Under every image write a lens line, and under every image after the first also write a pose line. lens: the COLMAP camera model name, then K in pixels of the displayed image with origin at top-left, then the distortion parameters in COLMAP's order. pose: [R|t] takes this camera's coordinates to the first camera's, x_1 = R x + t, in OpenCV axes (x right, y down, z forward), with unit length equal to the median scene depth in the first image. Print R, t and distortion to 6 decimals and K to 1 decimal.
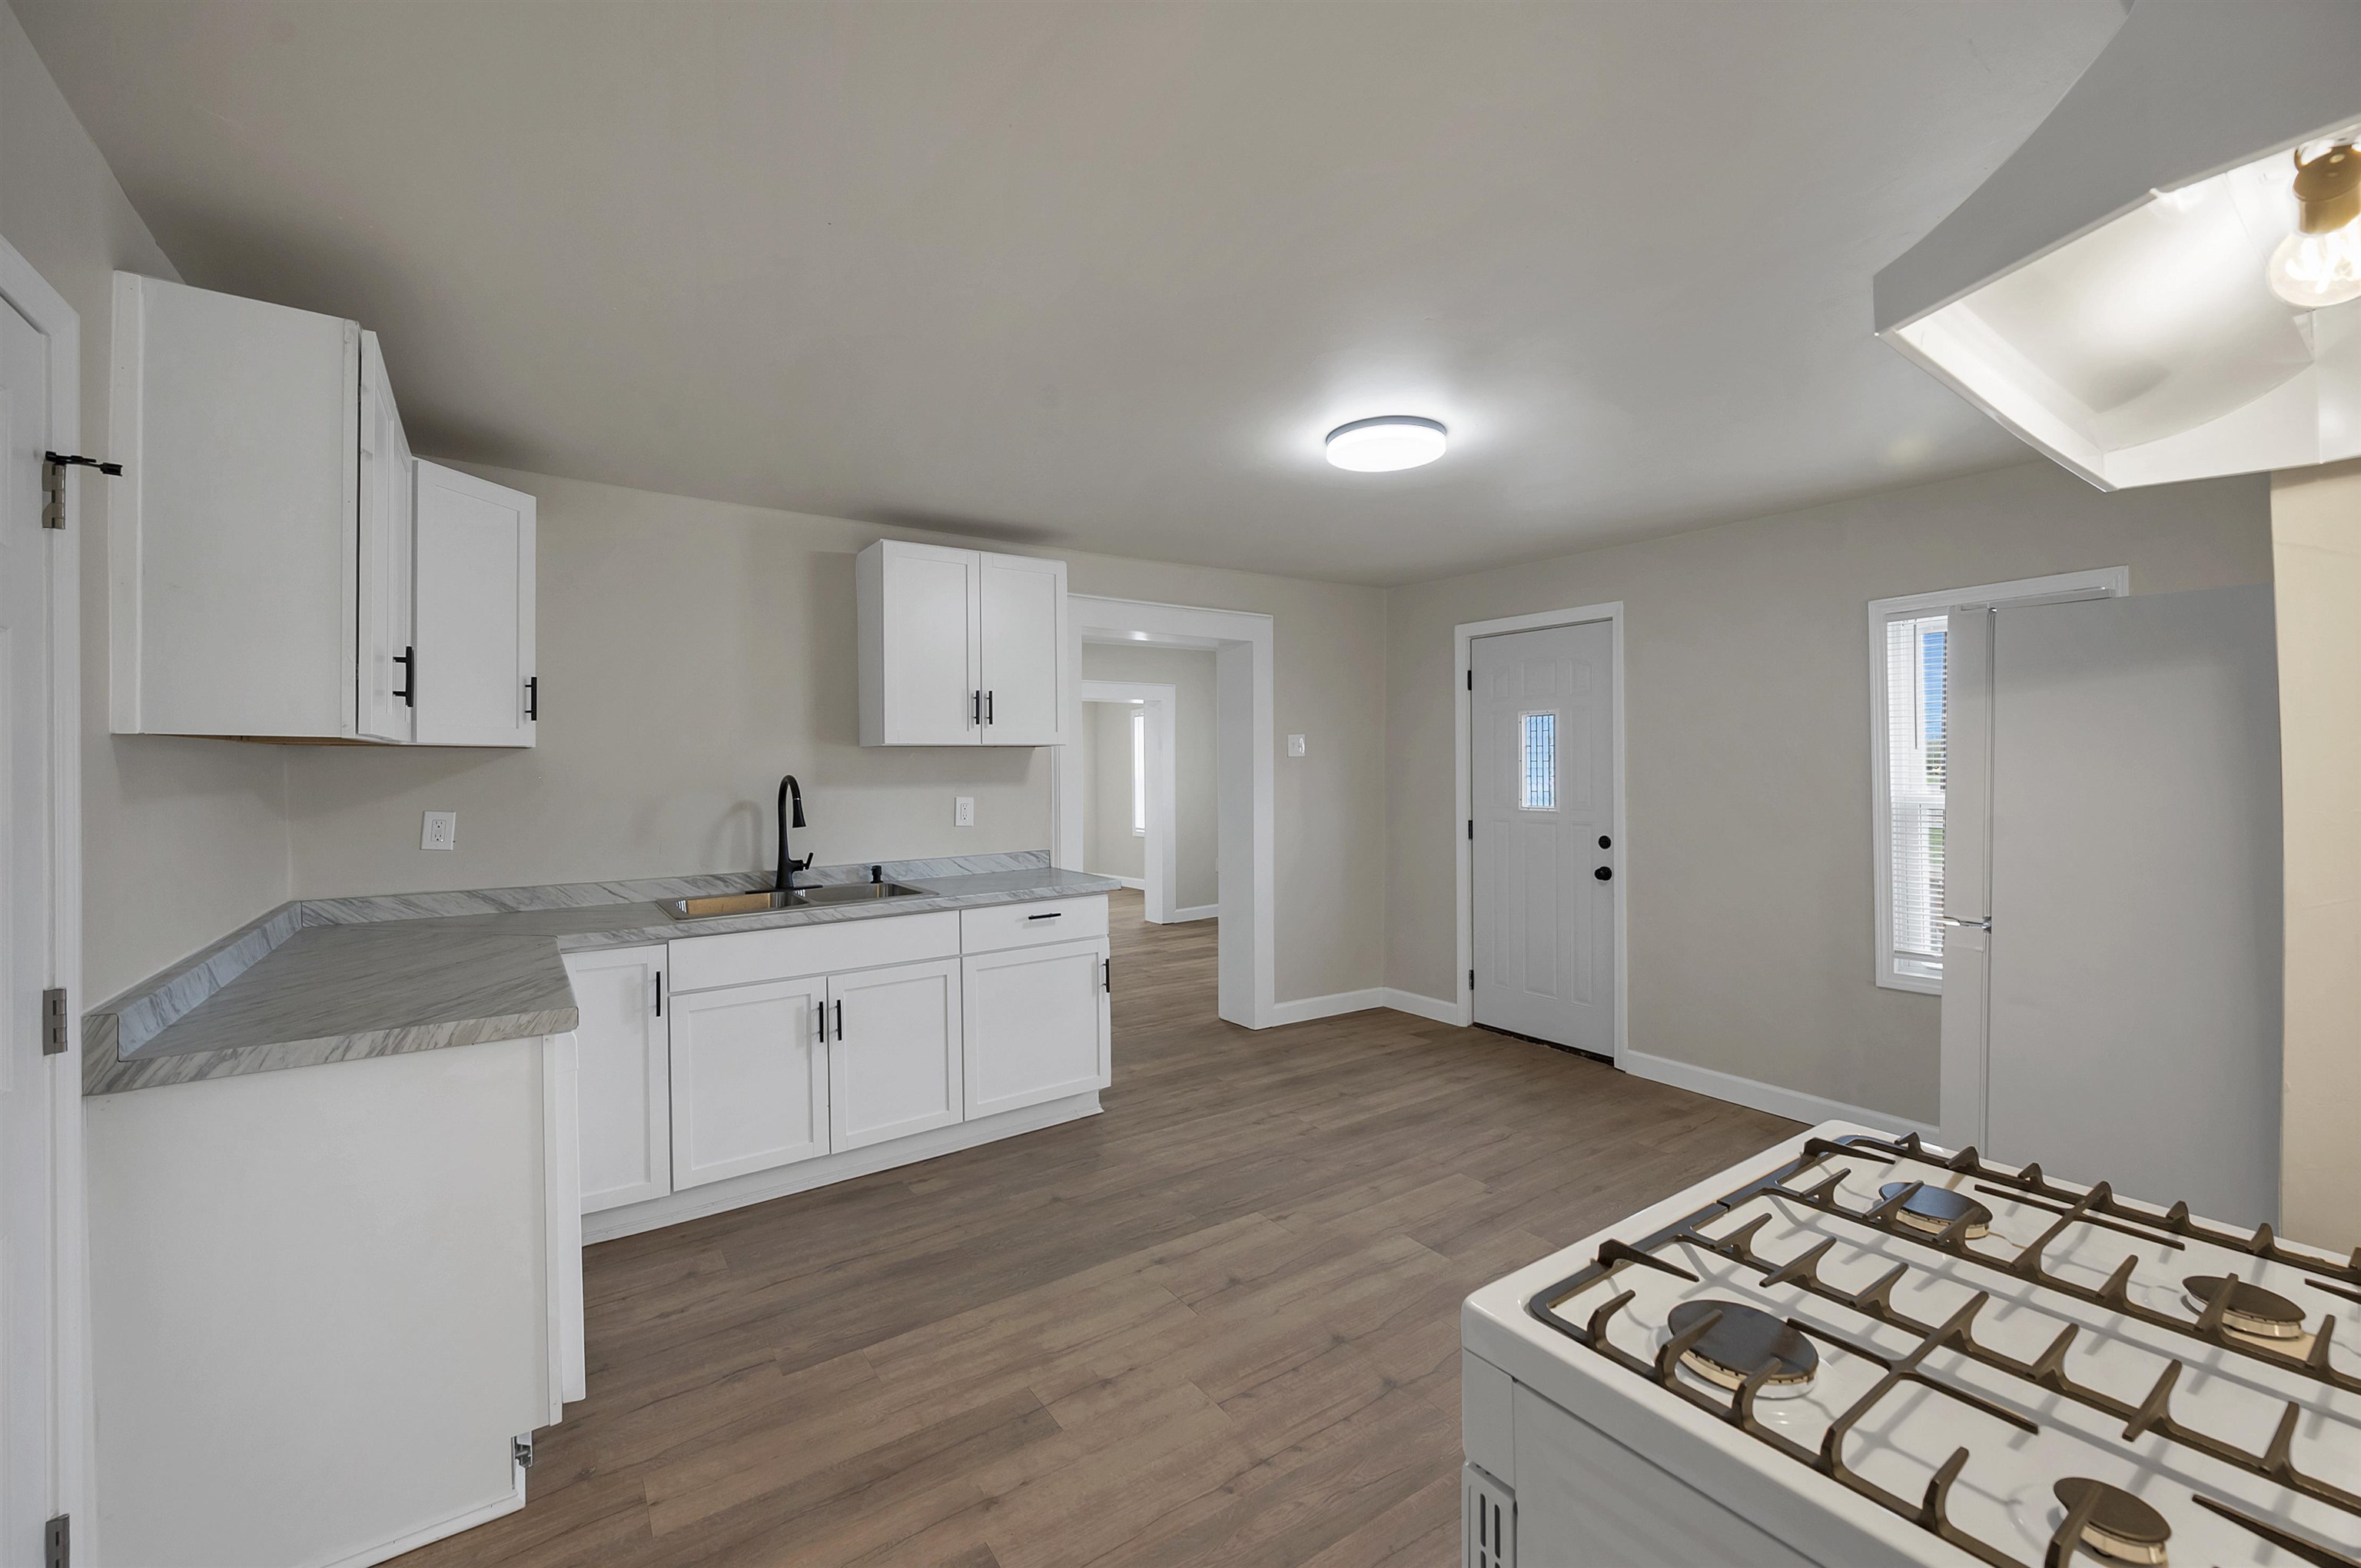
lens RADIAL K [[961.5, 0, 1184.4], [0, 961.5, 779.9], [0, 0, 1]] dist [-0.001265, -0.000087]
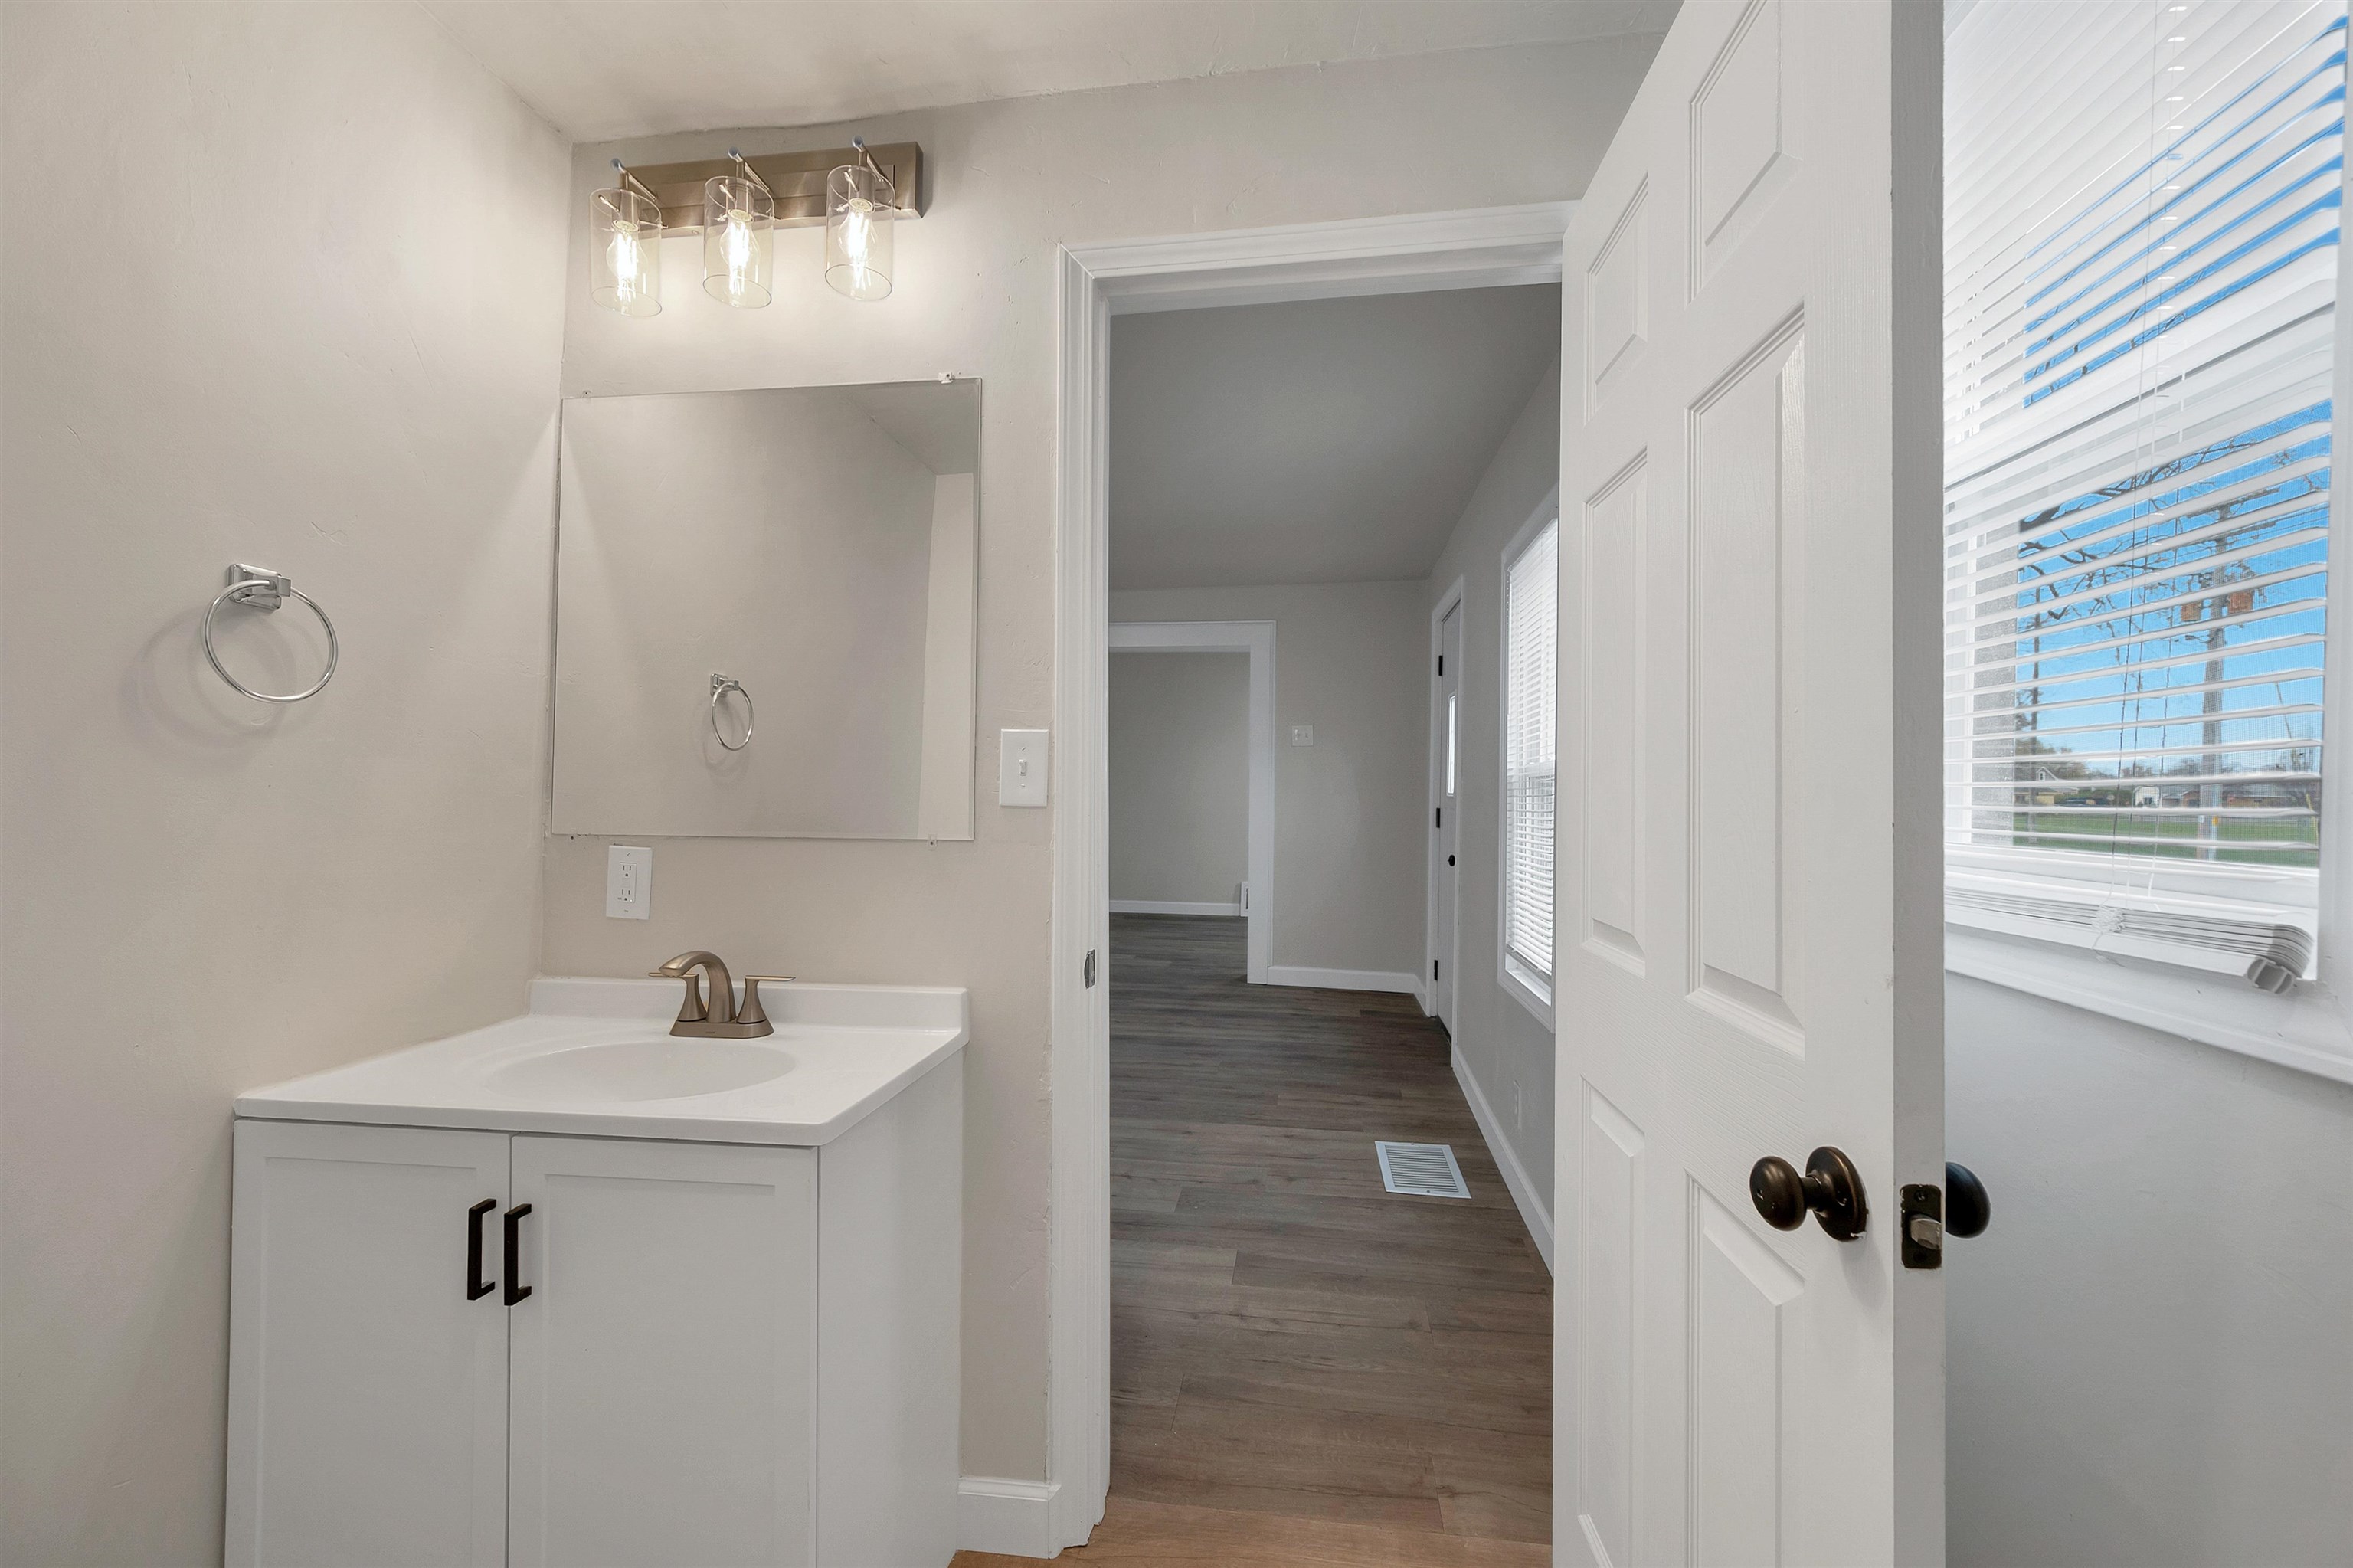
lens RADIAL K [[958.2, 0, 1180.4], [0, 958.2, 779.9], [0, 0, 1]] dist [-0.001265, -0.000087]
pose [[0.728899, 0.010686, -0.684538, 1.456820], [-0.023750, 0.999671, -0.009685, 0.054105], [0.684209, 0.023317, 0.728913, 0.187508]]
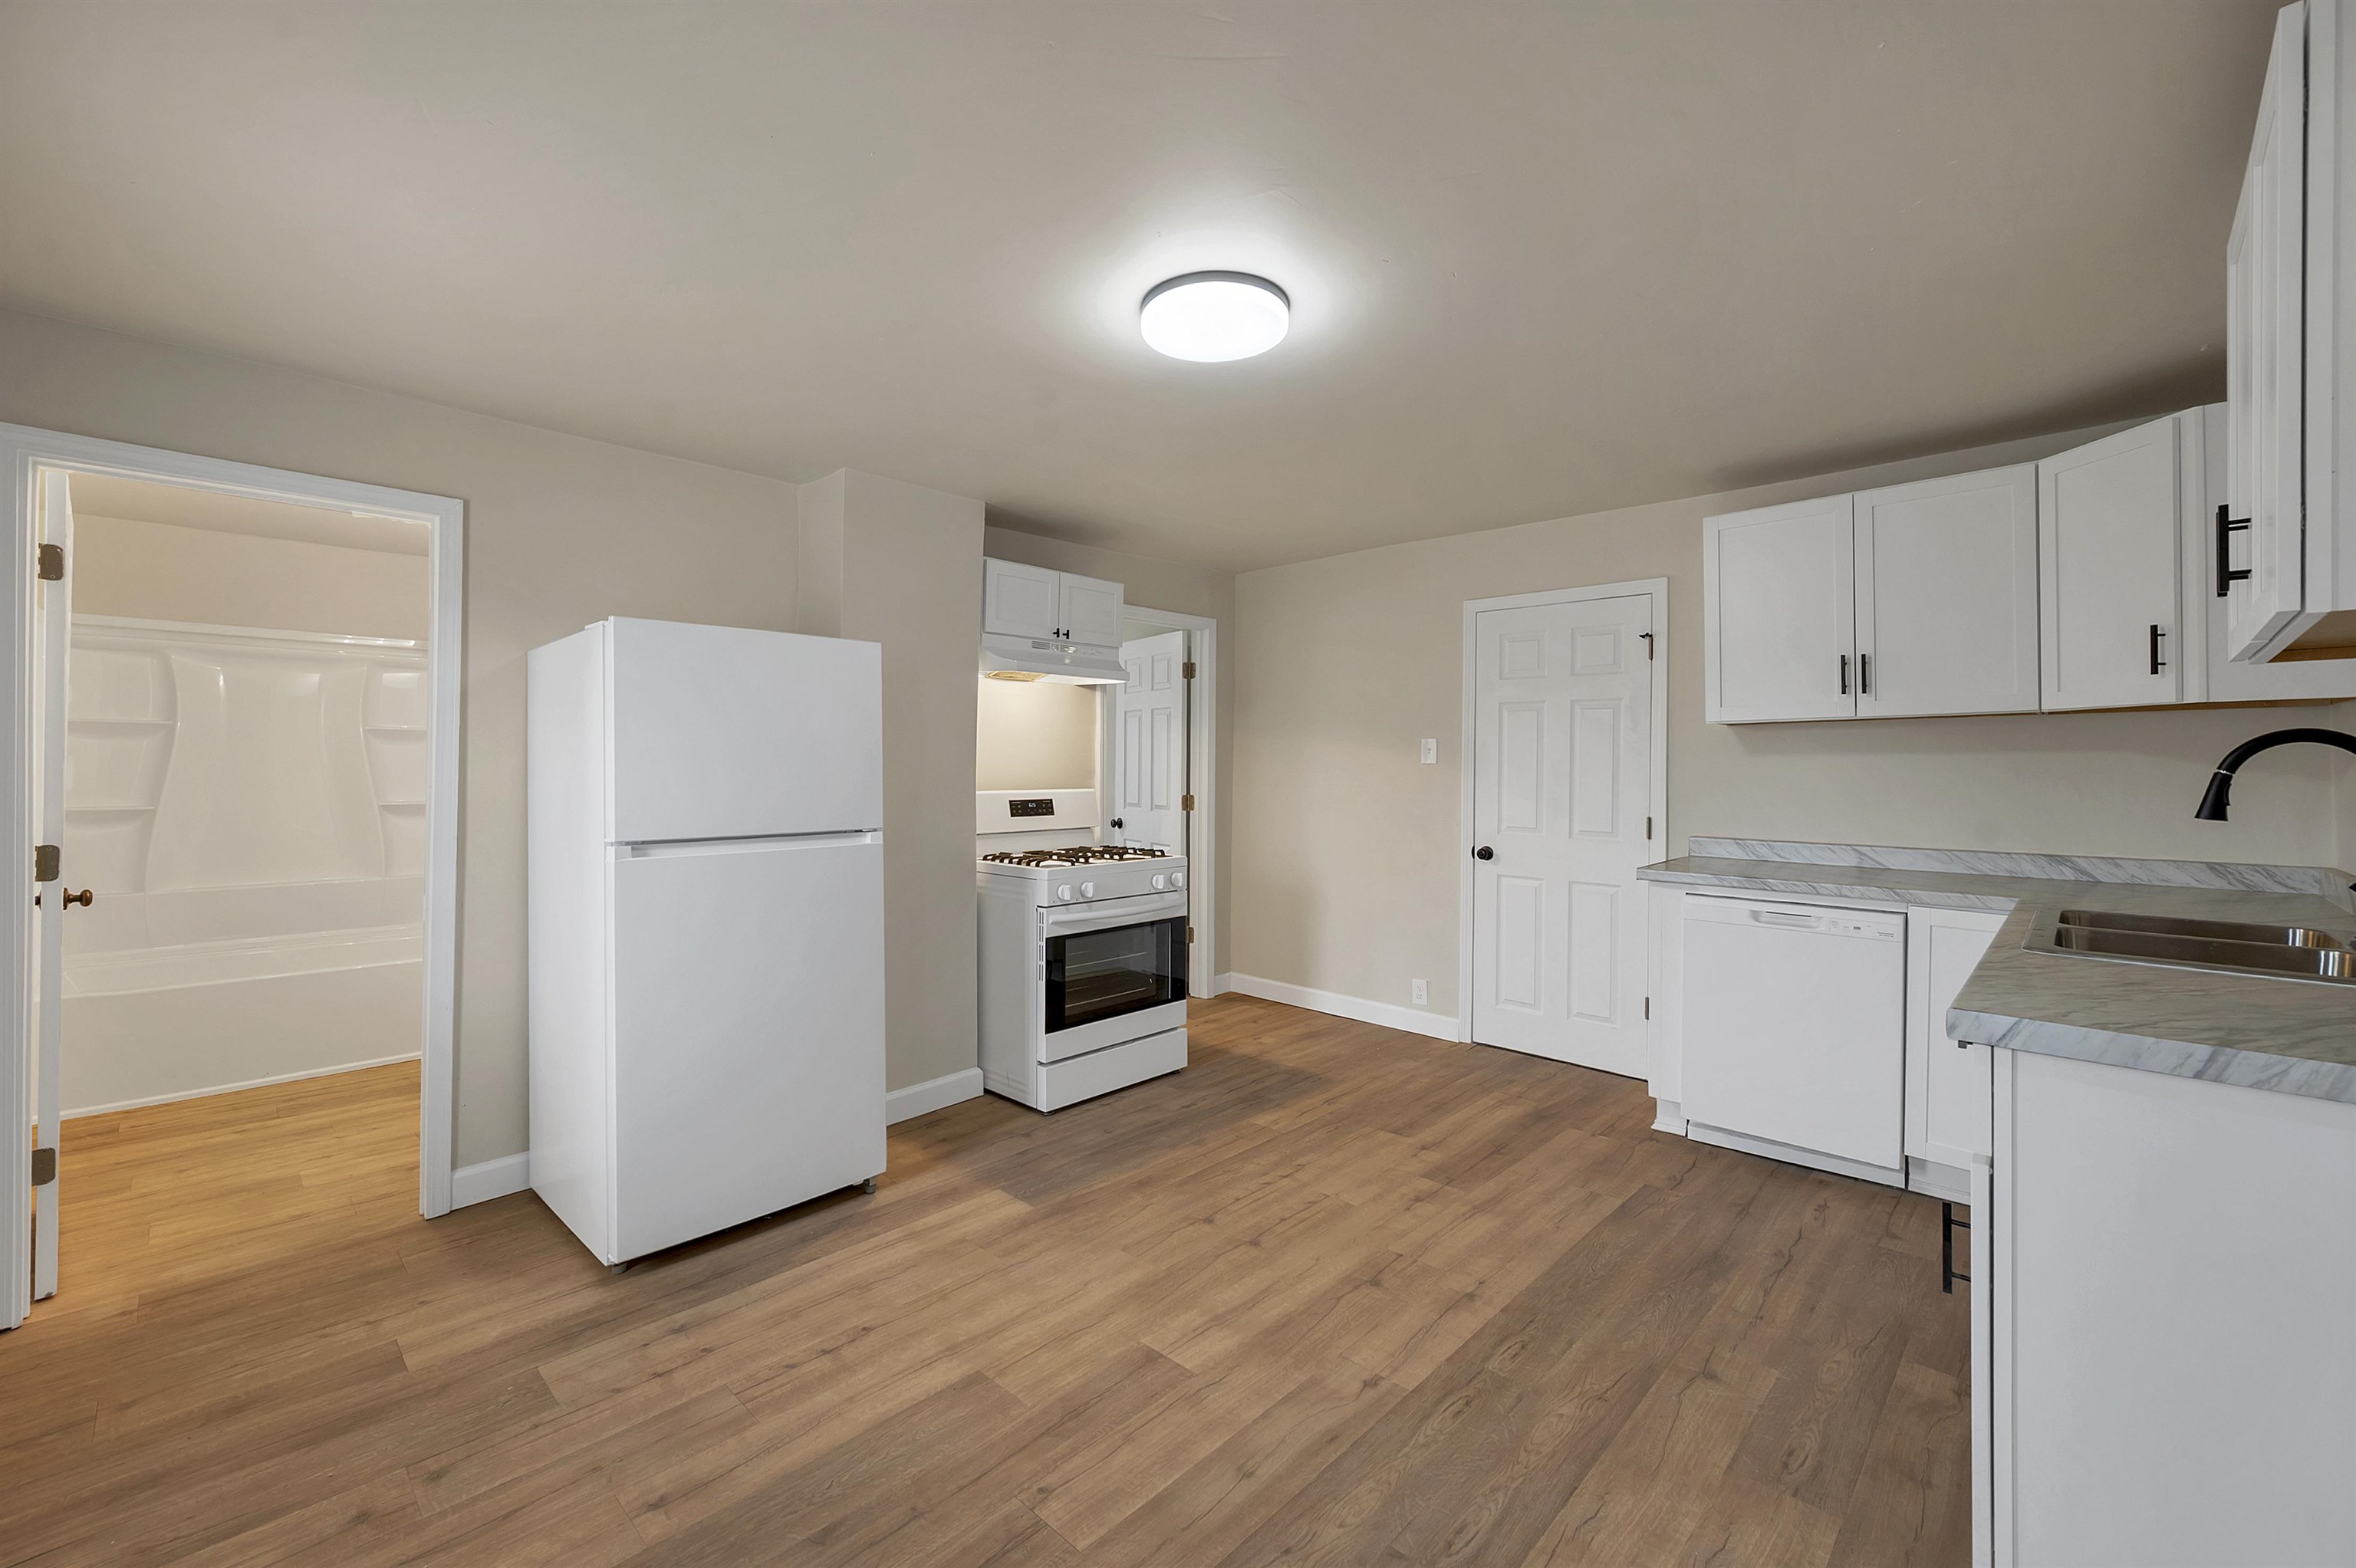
lens RADIAL K [[960.0, 0, 1171.9], [0, 960.0, 756.5], [0, 0, 1]] dist [-0.000759, -0.000091]
pose [[-0.981644, 0.004777, -0.190665, 0.401846], [0.003793, 0.999978, 0.005529, 0.006533], [0.190687, 0.004704, -0.981640, 1.793107]]
